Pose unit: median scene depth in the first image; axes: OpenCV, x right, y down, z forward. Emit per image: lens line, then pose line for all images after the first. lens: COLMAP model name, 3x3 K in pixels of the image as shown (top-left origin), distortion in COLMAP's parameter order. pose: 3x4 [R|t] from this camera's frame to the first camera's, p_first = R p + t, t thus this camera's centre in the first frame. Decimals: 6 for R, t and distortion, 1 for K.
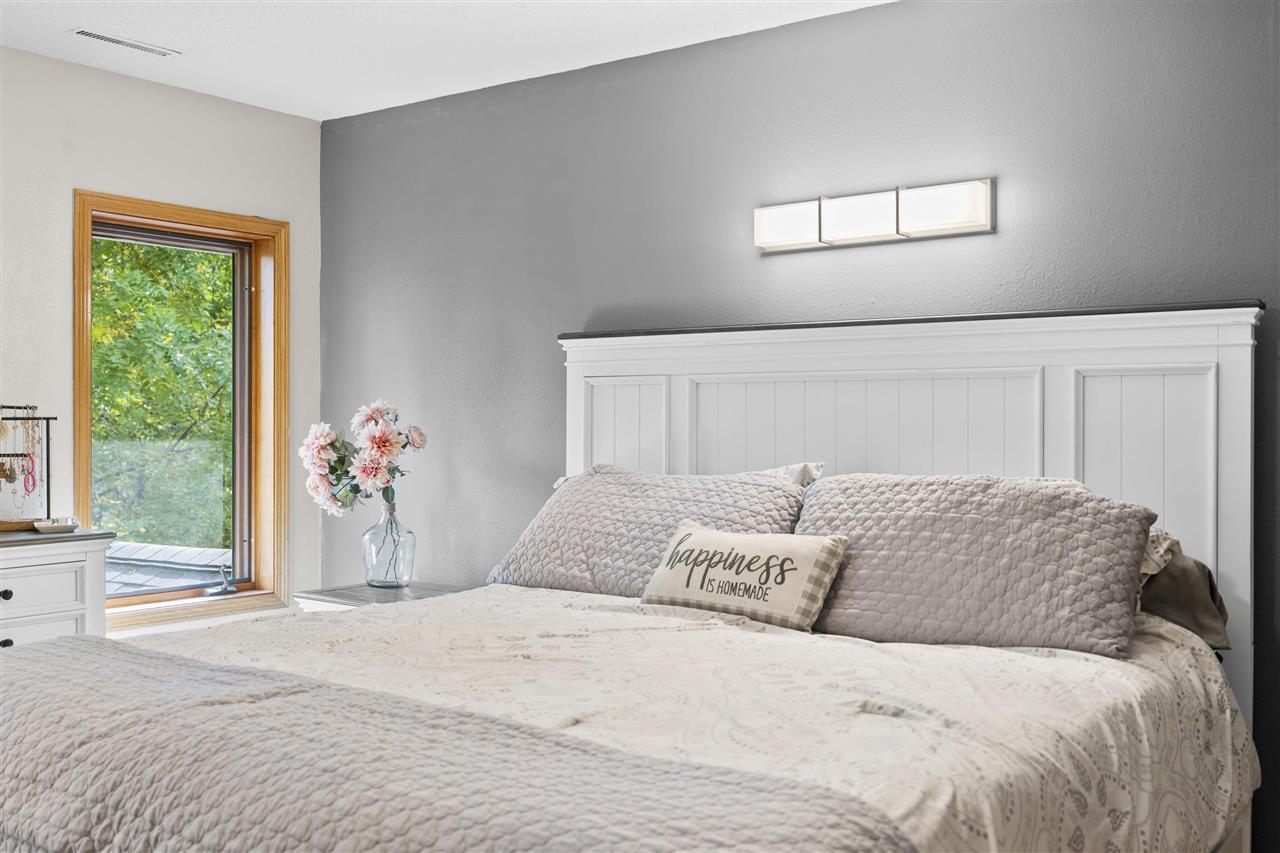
lens RADIAL K [[1259.1, 0, 640.0], [0, 1259.1, 426.6], [0, 0, 1]] dist [0.003830, 0.000000]
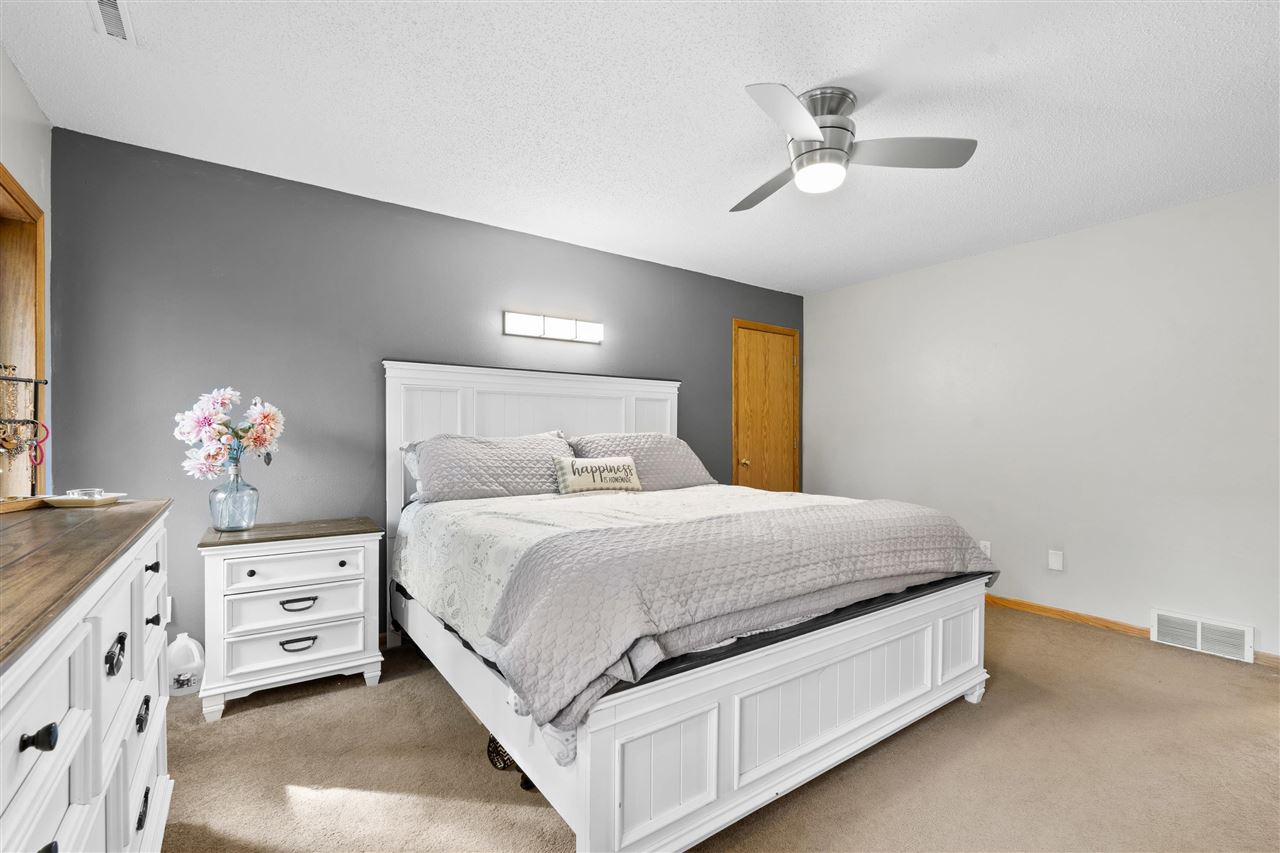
lens RADIAL K [[559.8, 0, 640.3], [0, 559.8, 431.4], [0, 0, 1]] dist [-0.002216, -0.000455]
pose [[0.301751, -0.000440, 0.953387, -0.925836], [-0.000370, 1.000000, 0.000579, 0.034603], [-0.953387, -0.000527, 0.301750, 0.620541]]
